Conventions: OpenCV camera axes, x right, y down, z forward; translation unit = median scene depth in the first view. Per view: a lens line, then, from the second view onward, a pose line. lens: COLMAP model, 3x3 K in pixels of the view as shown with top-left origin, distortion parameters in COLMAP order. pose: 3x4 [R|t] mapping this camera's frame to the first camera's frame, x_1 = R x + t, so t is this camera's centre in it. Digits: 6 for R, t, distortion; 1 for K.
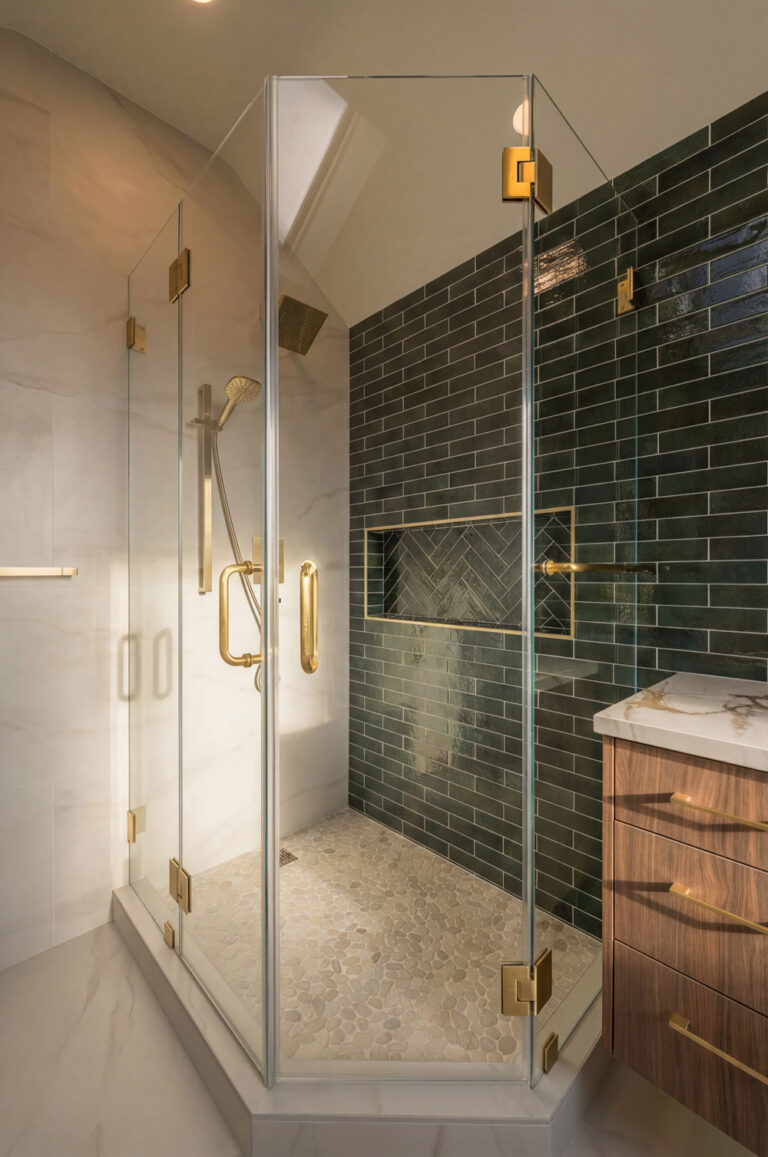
lens RADIAL K [[479.1, 0, 383.9], [0, 479.1, 579.8], [0, 0, 1]] dist [0.001376, -0.000100]
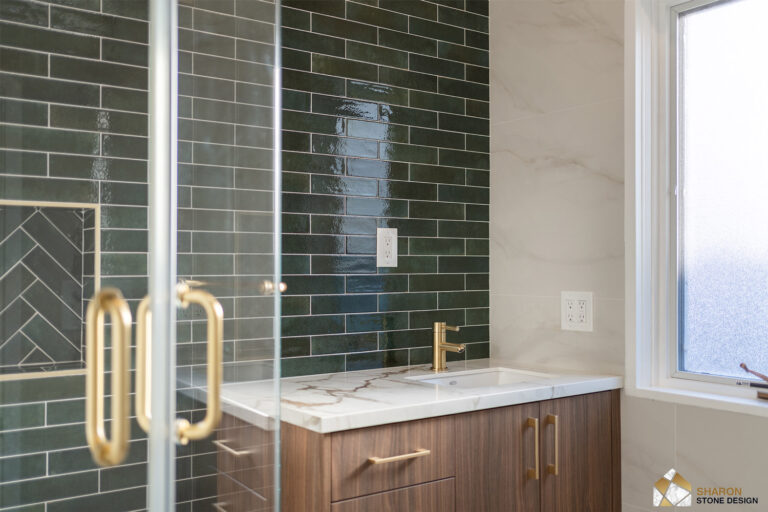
lens RADIAL K [[863.3, 0, 386.3], [0, 863.3, 246.0], [0, 0, 1]] dist [0.048053, -0.019164]
pose [[0.112259, 0.009592, 0.993633, -0.607529], [0.002912, 0.999946, -0.009982, -0.041970], [-0.993675, 0.004014, 0.112225, 0.231603]]
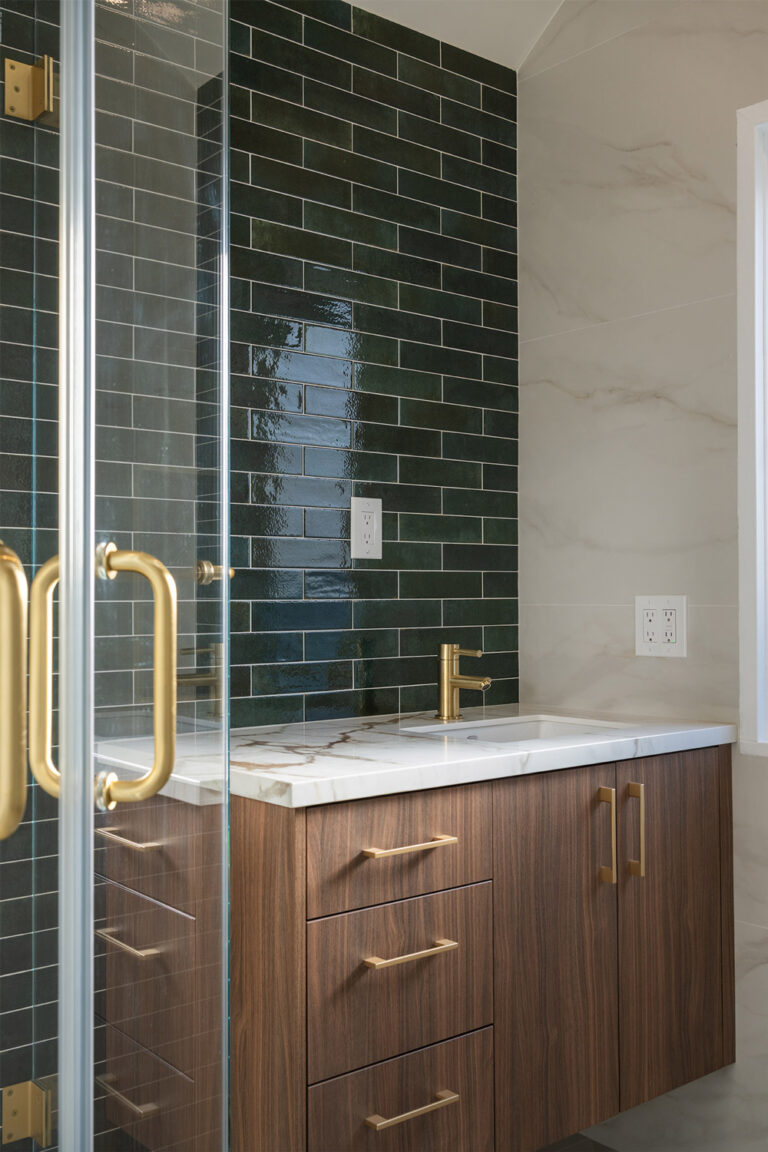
lens RADIAL K [[1294.9, 0, 379.7], [0, 1294.9, 554.3], [0, 0, 1]] dist [0.048053, -0.019164]
pose [[0.046704, 0.019431, 0.998720, -0.563663], [0.004699, 0.999795, -0.019671, -0.008951], [-0.998898, 0.005612, 0.046603, 0.294444]]
